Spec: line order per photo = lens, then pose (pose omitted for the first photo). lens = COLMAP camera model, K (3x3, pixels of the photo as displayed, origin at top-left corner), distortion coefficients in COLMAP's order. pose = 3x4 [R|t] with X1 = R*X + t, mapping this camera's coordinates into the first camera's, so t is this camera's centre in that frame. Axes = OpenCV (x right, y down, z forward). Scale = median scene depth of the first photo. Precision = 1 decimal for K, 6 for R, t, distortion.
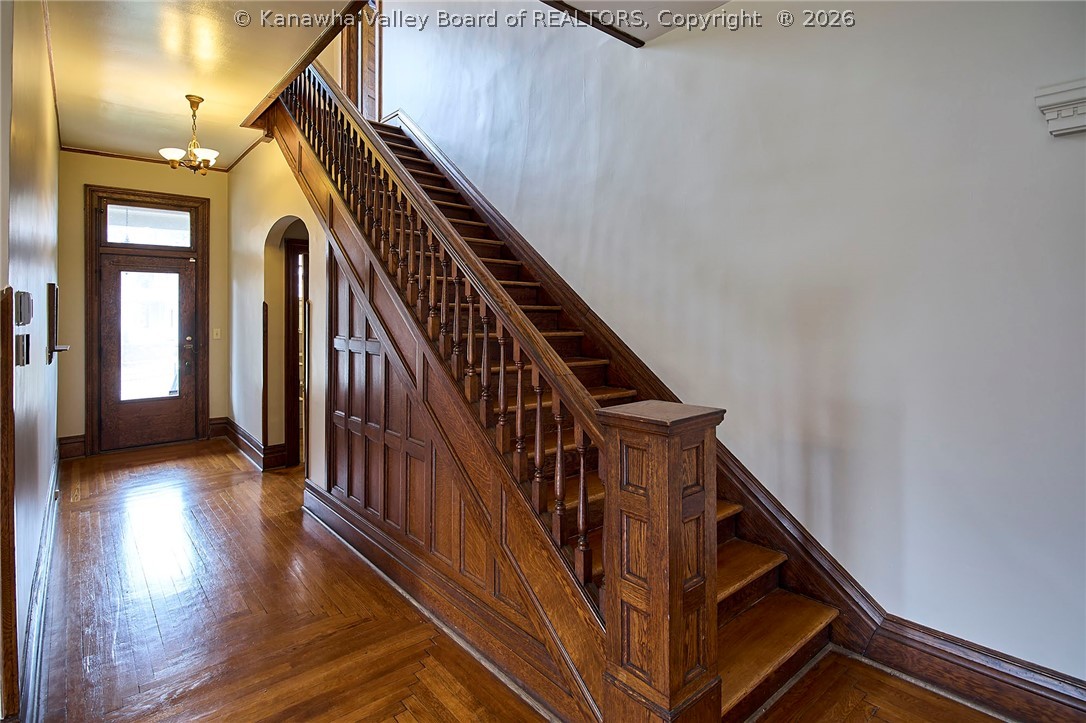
lens RADIAL K [[544.9, 0, 540.3], [0, 544.9, 308.7], [0, 0, 1]] dist [-0.001098, -0.000109]
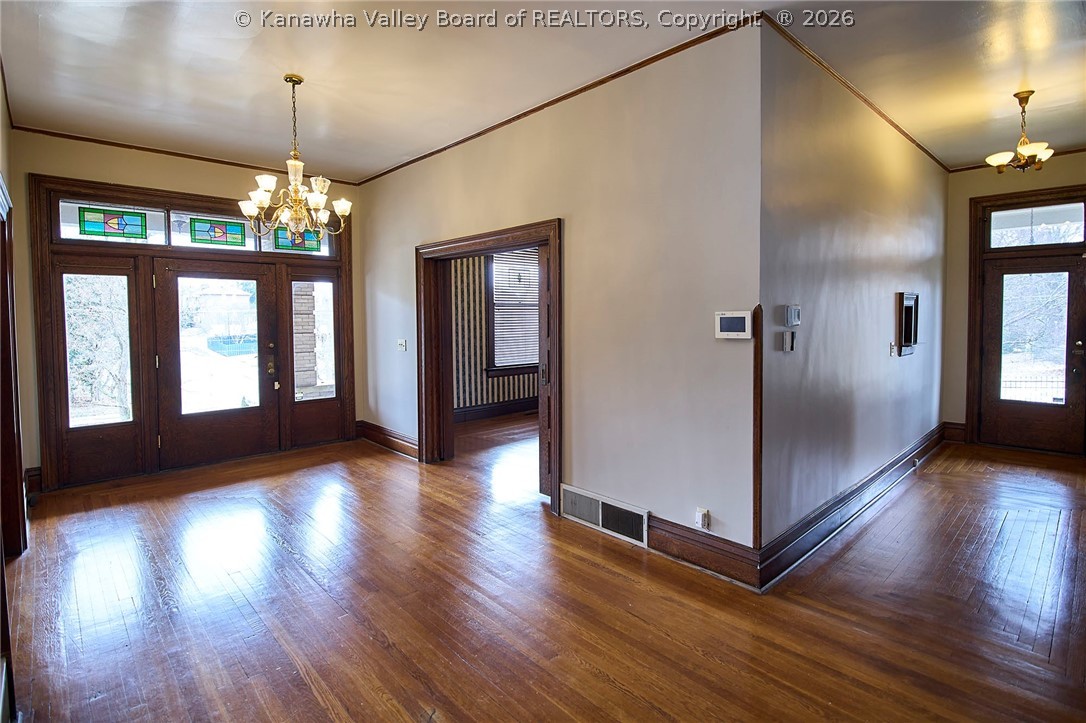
lens RADIAL K [[536.6, 0, 537.4], [0, 536.6, 330.8], [0, 0, 1]] dist [-0.002094, -0.000130]
pose [[0.055553, 0.033356, -0.997898, 0.204398], [0.009025, 0.999384, 0.033909, -0.004669], [0.998415, -0.010890, 0.055218, 0.060036]]
